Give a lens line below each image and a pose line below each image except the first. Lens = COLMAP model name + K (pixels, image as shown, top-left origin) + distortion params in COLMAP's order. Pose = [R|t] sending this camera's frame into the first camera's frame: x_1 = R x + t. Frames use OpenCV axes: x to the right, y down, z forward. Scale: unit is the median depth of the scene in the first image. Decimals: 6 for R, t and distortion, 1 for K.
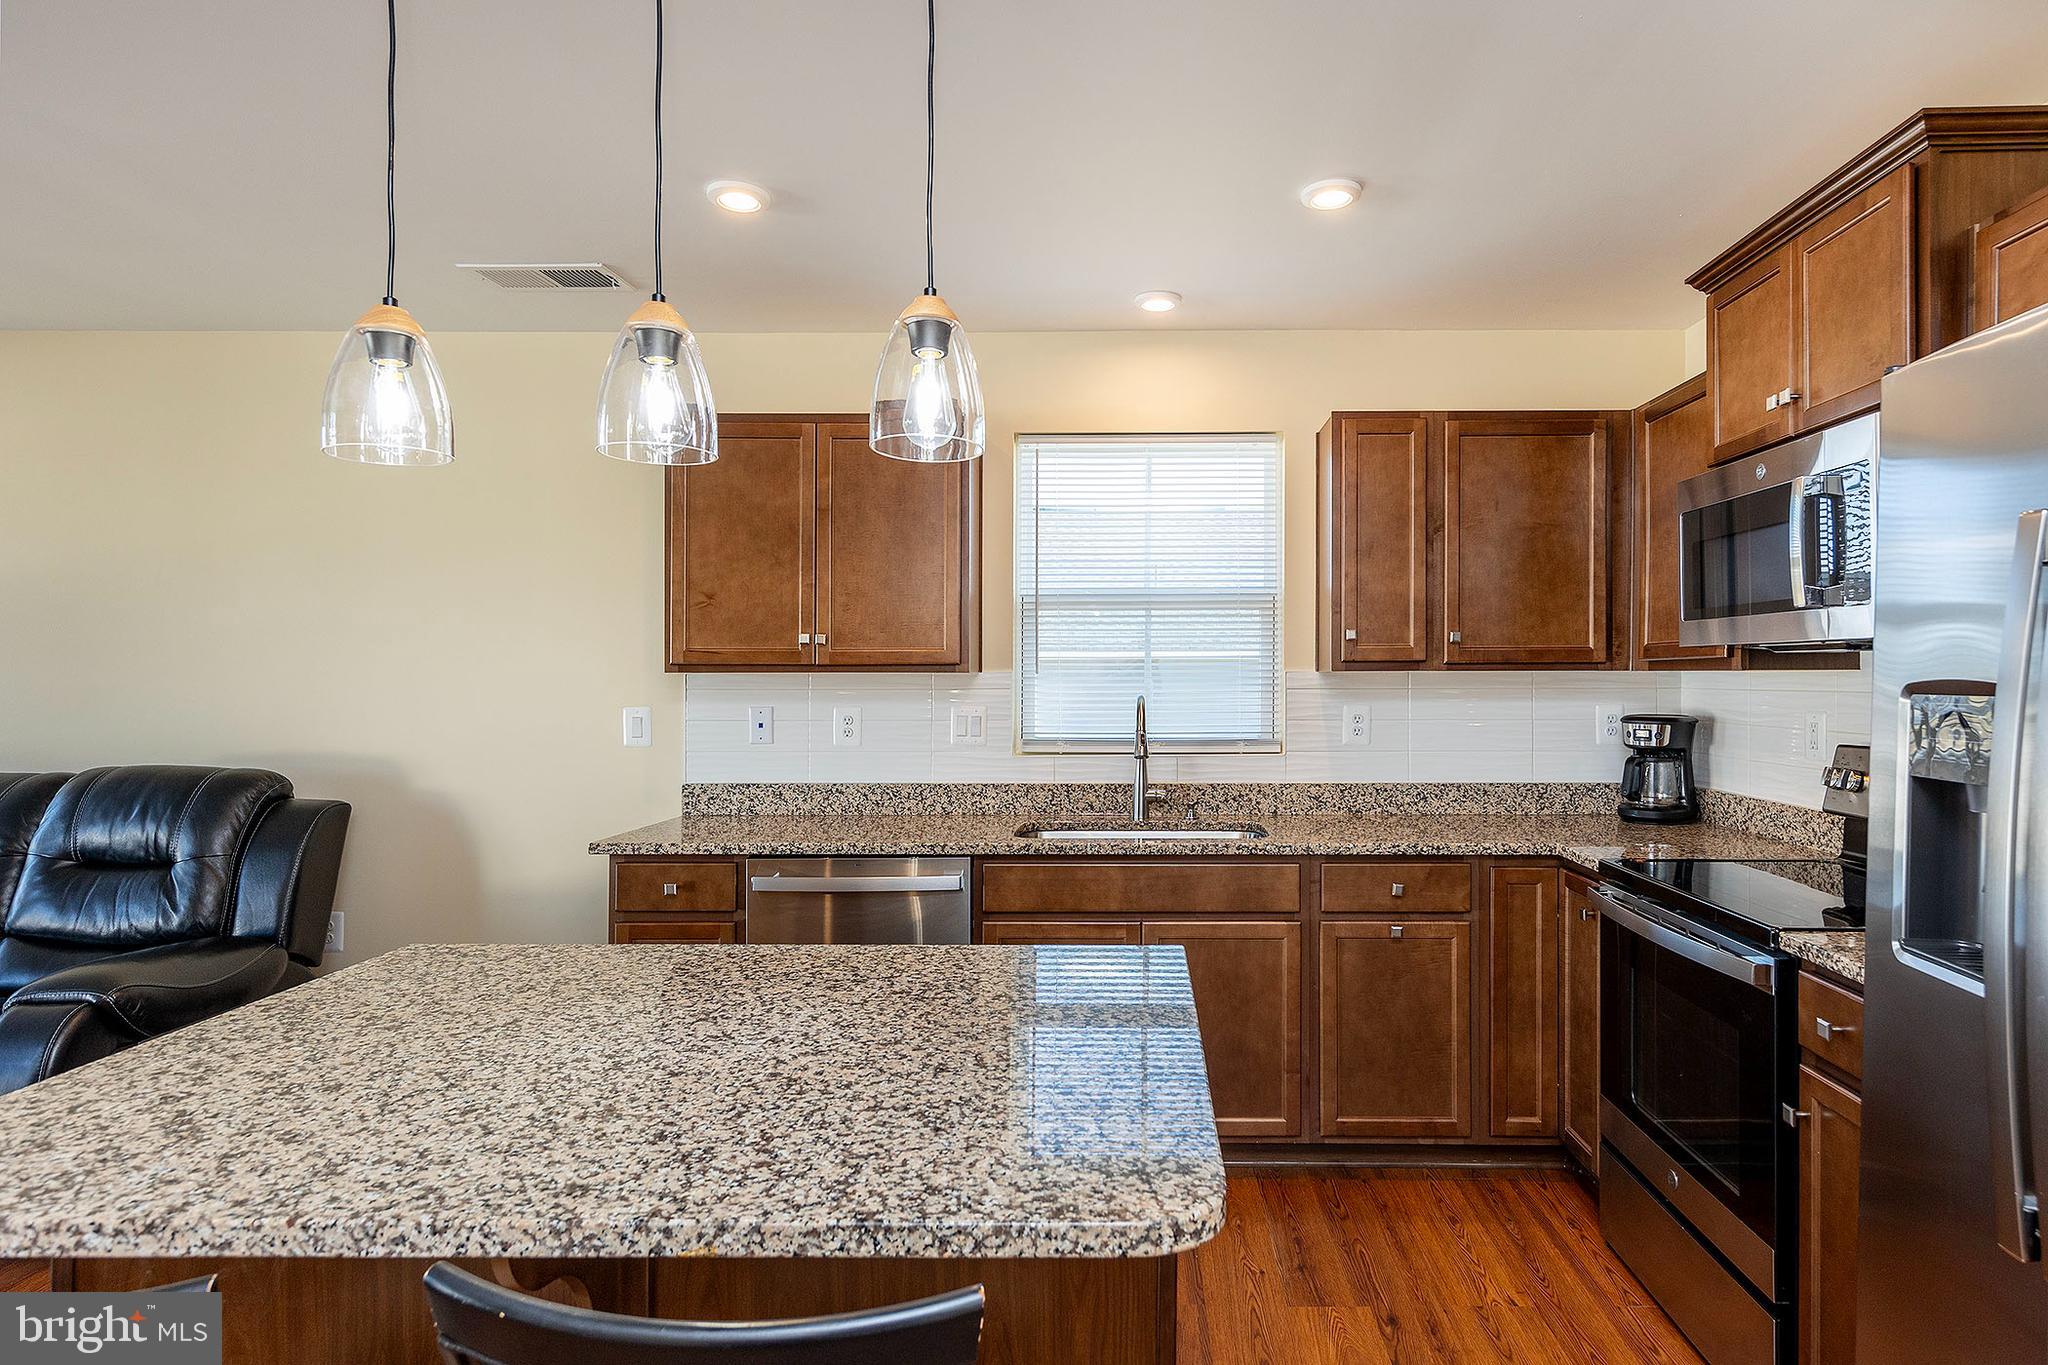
lens RADIAL K [[1148.2, 0, 1023.4], [0, 1148.2, 674.6], [0, 0, 1]] dist [0.009294, 0.000018]
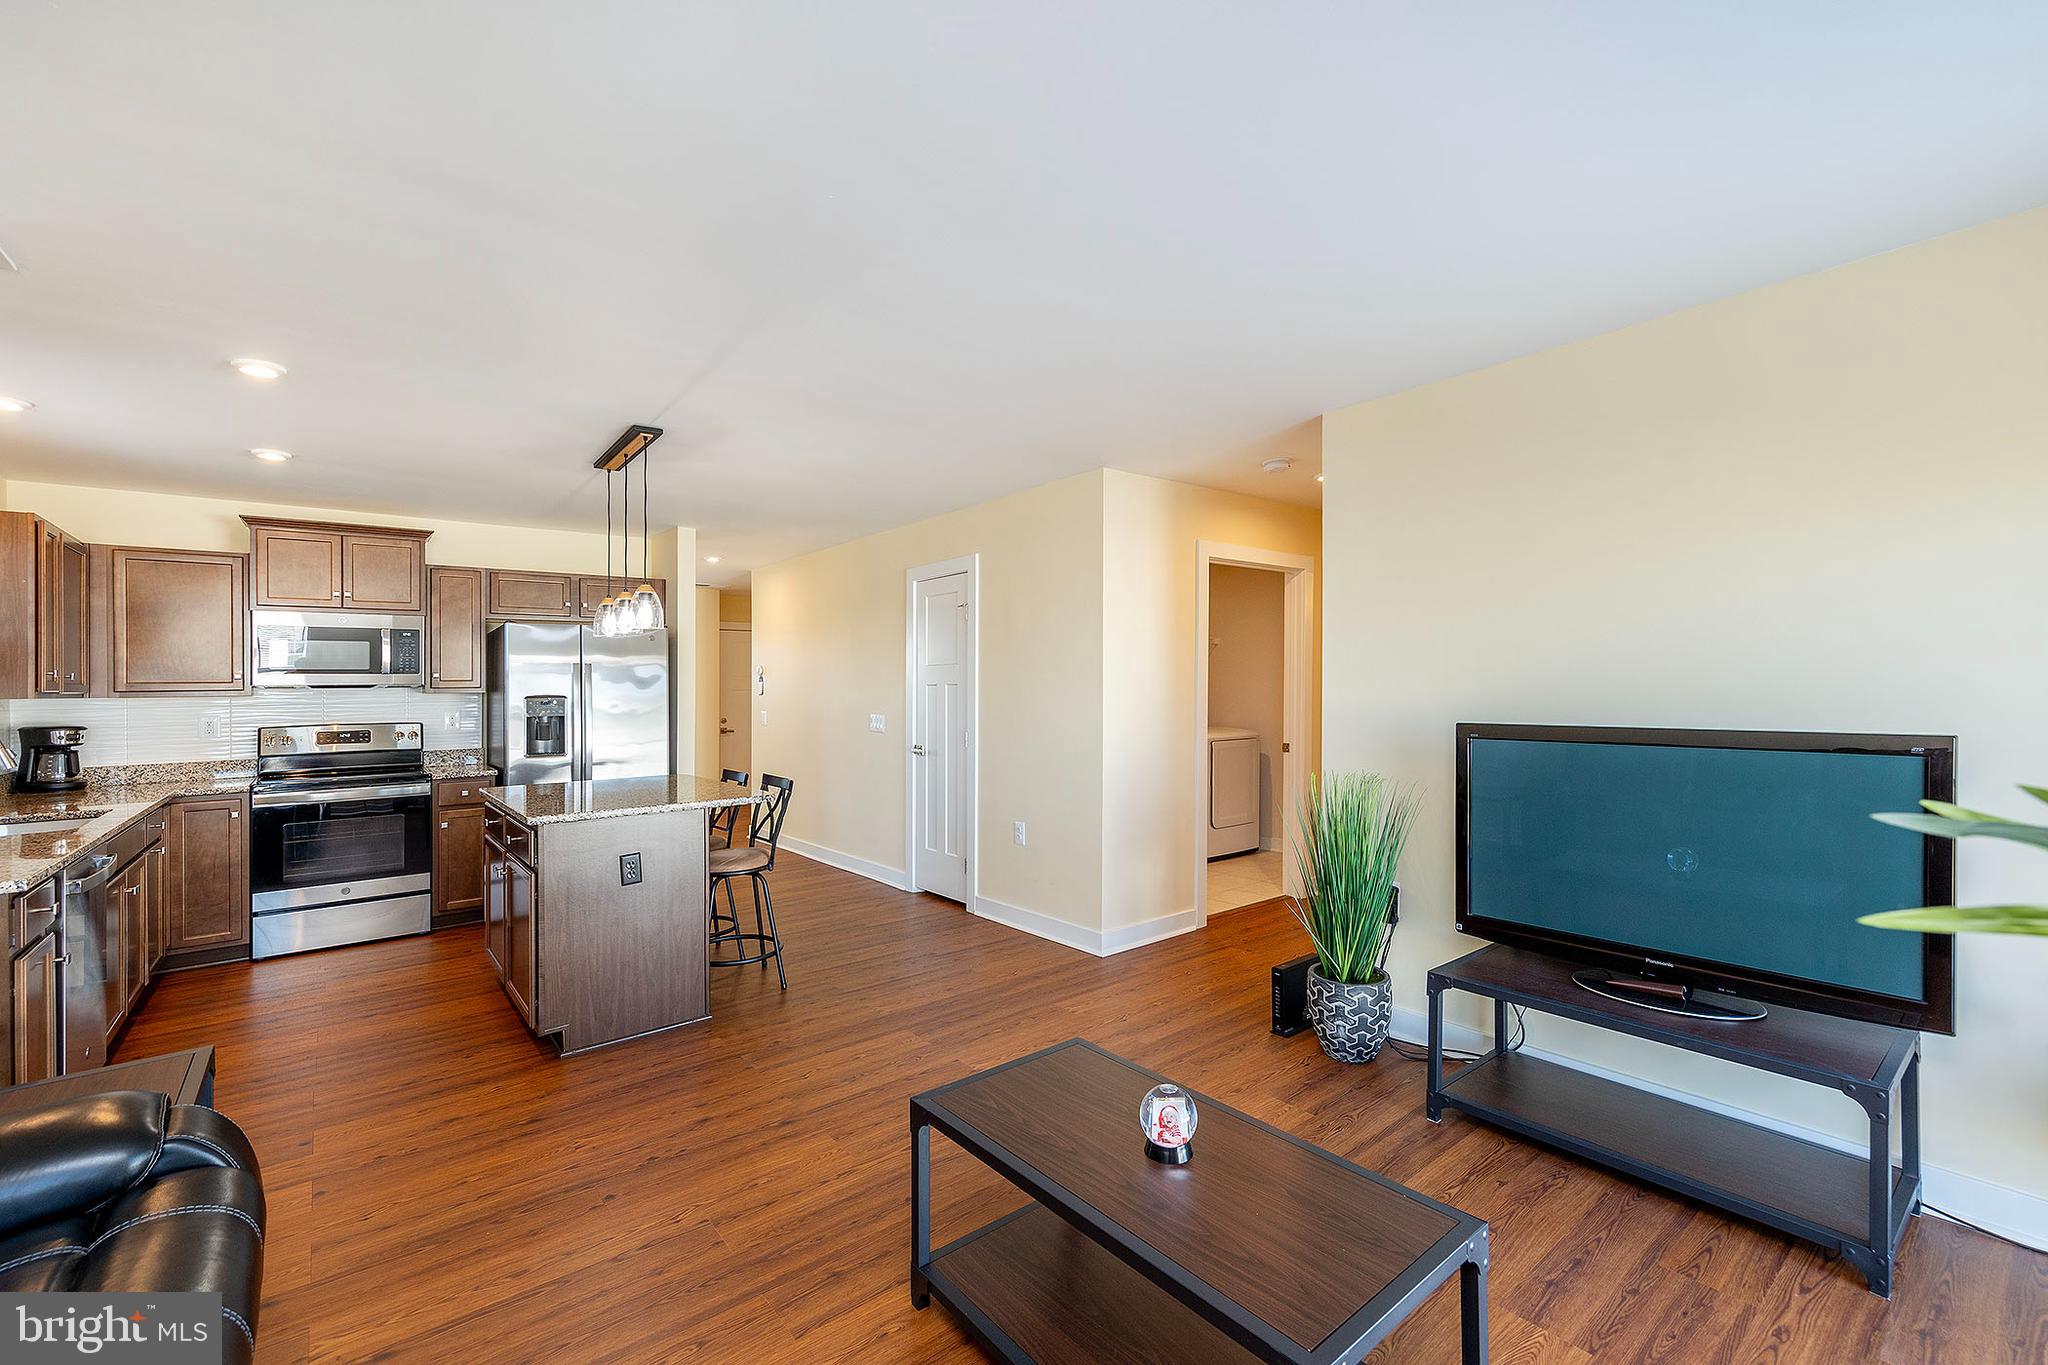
lens RADIAL K [[888.3, 0, 1009.2], [0, 888.3, 679.2], [0, 0, 1]] dist [0.008623, -0.000627]
pose [[-0.610991, 0.015334, 0.791489, -1.367444], [0.016456, 0.999842, -0.006668, -0.001051], [-0.791466, 0.008951, -0.611147, 0.735805]]
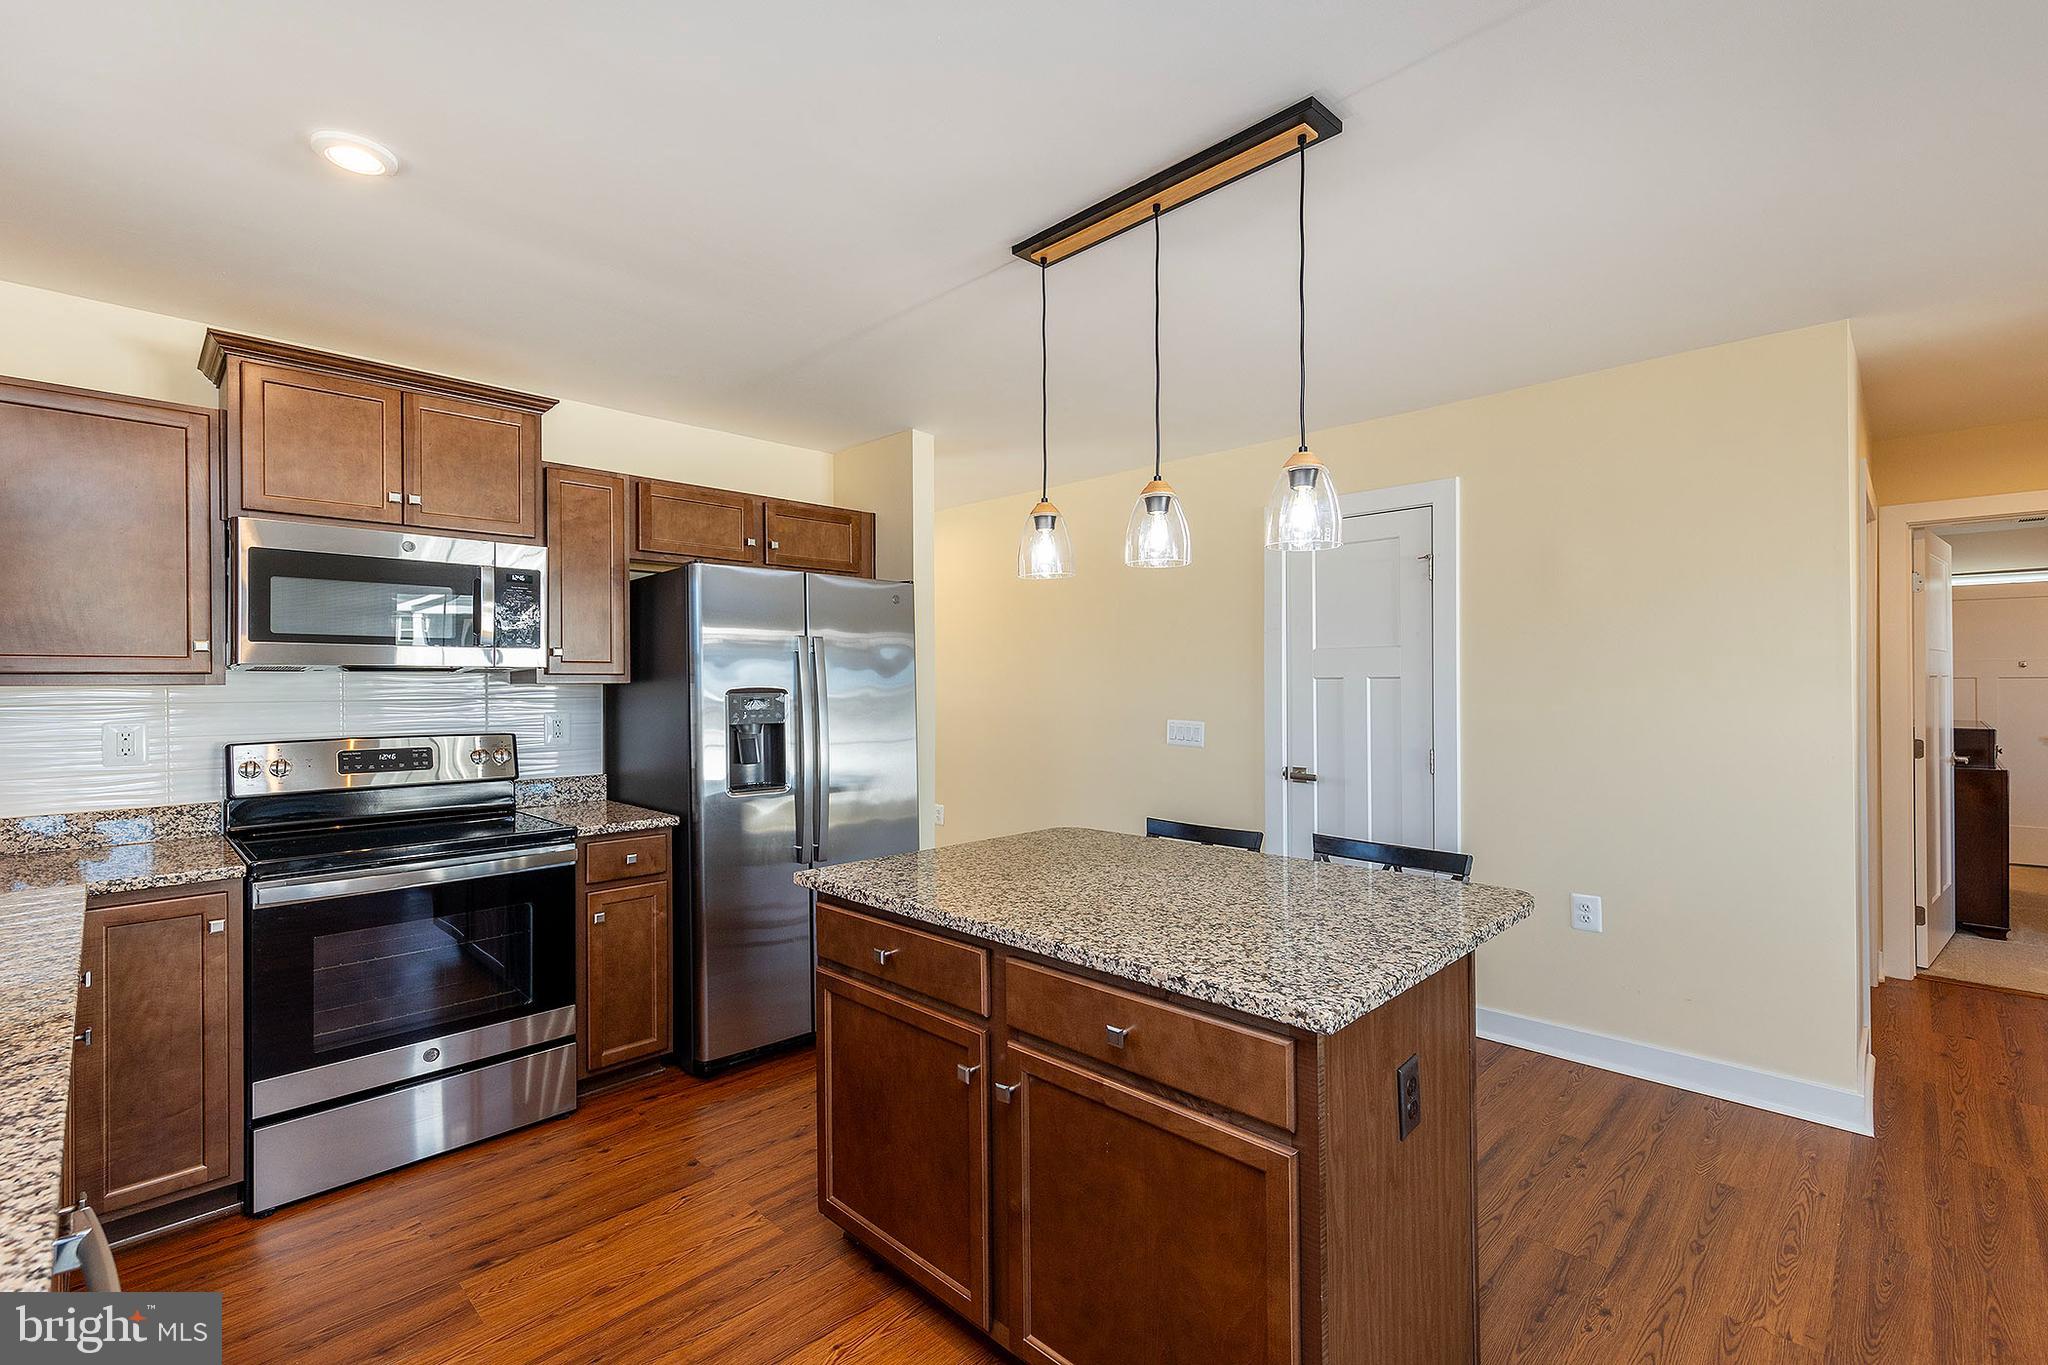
lens RADIAL K [[888.3, 0, 1031.2], [0, 888.3, 684.6], [0, 0, 1]] dist [0.008623, -0.000627]
pose [[-0.719916, 0.001250, 0.694061, -0.480576], [0.006802, 0.999963, 0.005255, -0.003631], [-0.694028, 0.008504, -0.719897, 0.894785]]
